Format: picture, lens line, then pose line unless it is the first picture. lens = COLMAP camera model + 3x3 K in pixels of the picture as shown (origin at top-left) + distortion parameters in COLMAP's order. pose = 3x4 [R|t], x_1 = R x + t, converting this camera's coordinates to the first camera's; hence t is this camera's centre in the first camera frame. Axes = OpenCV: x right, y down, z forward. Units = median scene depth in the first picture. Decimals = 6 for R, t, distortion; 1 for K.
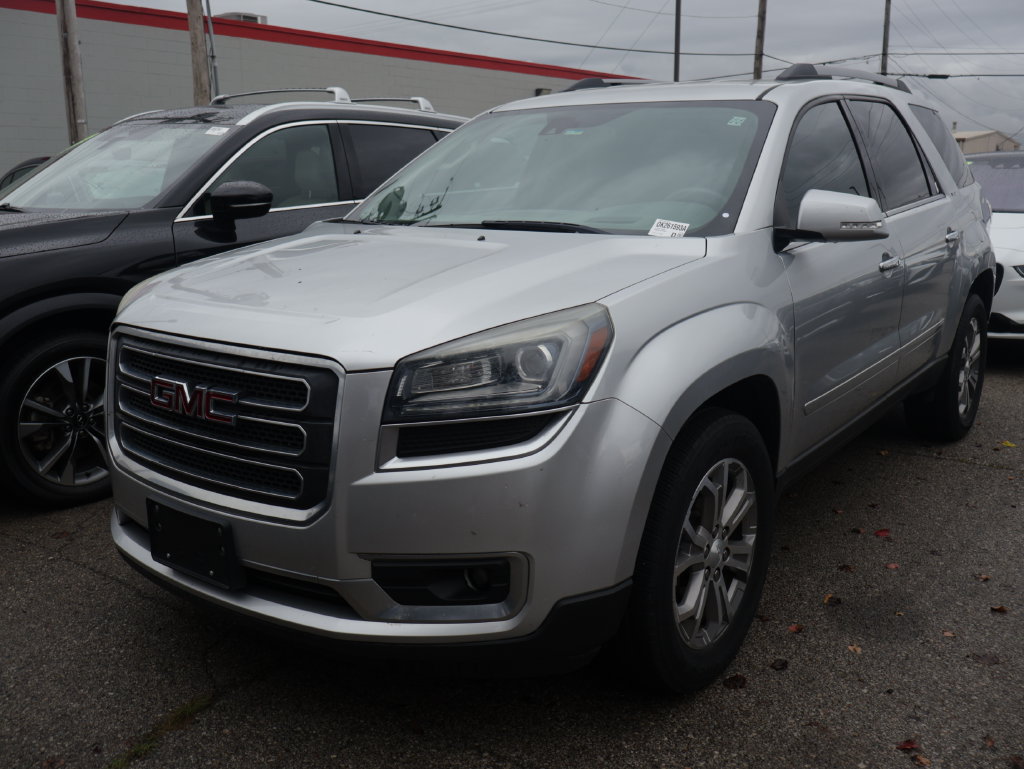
lens RADIAL K [[949.1, 0, 508.5], [0, 949.1, 383.8], [0, 0, 1]] dist [-0.007313, 0.000000]
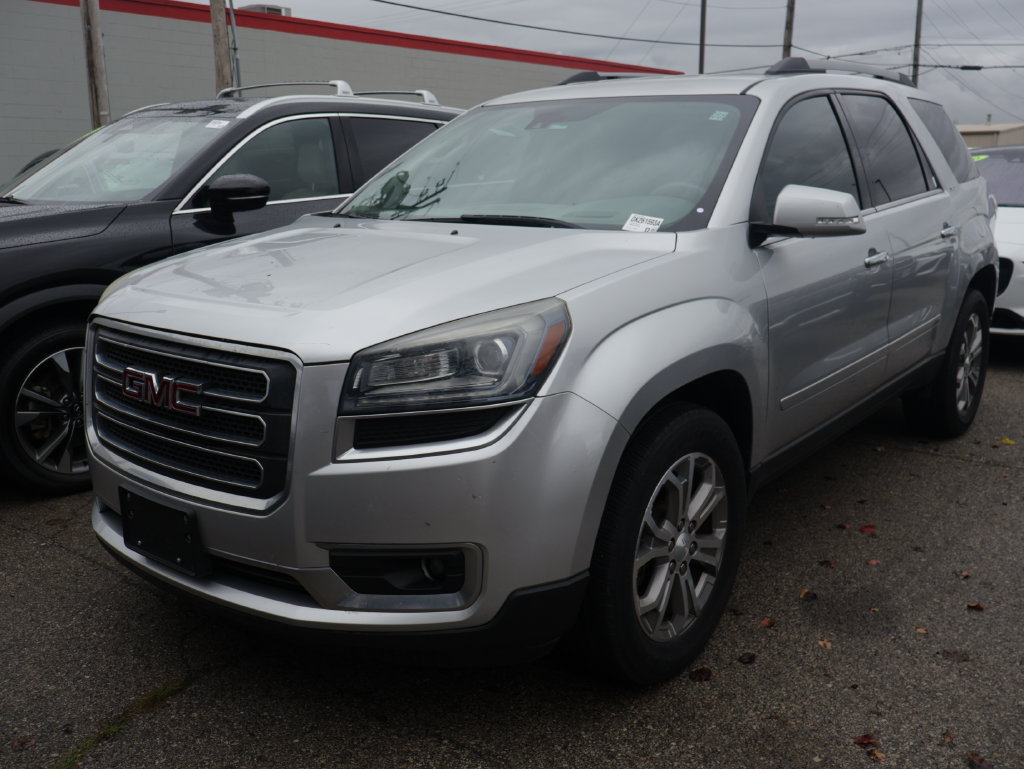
lens RADIAL K [[949.1, 0, 512.5], [0, 949.1, 387.0], [0, 0, 1]] dist [-0.007313, 0.000000]
pose [[0.999657, 0.007652, -0.025030, 0.058096], [-0.007371, 0.999909, 0.011300, -0.000921], [0.025114, -0.011112, 0.999623, -0.007807]]
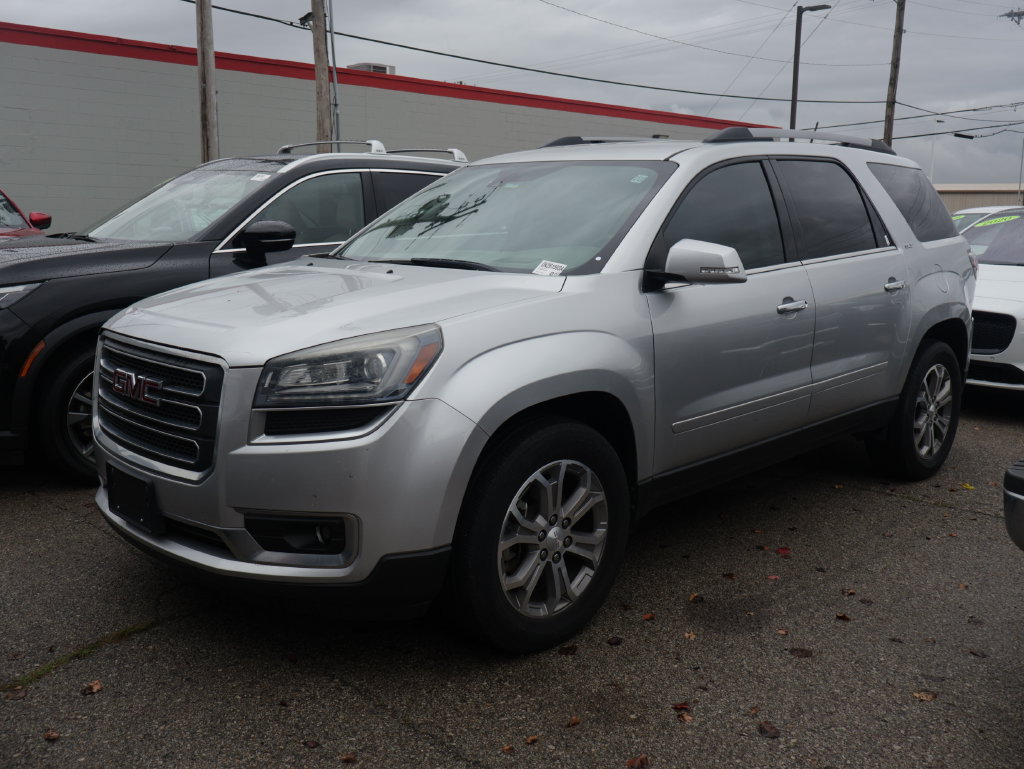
lens RADIAL K [[949.1, 0, 506.0], [0, 949.1, 386.9], [0, 0, 1]] dist [-0.007313, 0.000000]
pose [[0.988546, 0.046594, -0.143548, 0.296157], [-0.052140, 0.998022, -0.035120, 0.030261], [0.141627, 0.042202, 0.989020, -0.183275]]
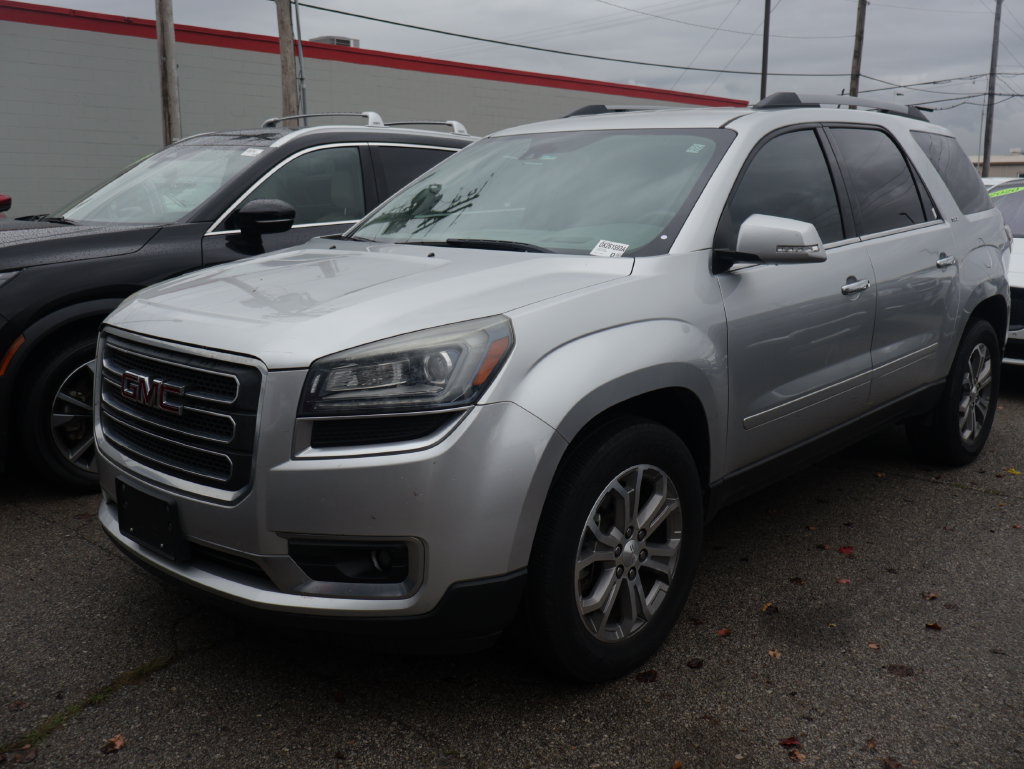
lens RADIAL K [[949.1, 0, 507.9], [0, 949.1, 383.7], [0, 0, 1]] dist [-0.007313, 0.000000]
pose [[0.994551, 0.030892, -0.099573, 0.168230], [-0.032742, 0.999319, -0.016992, 0.010217], [0.098980, 0.020159, 0.994885, -0.071914]]
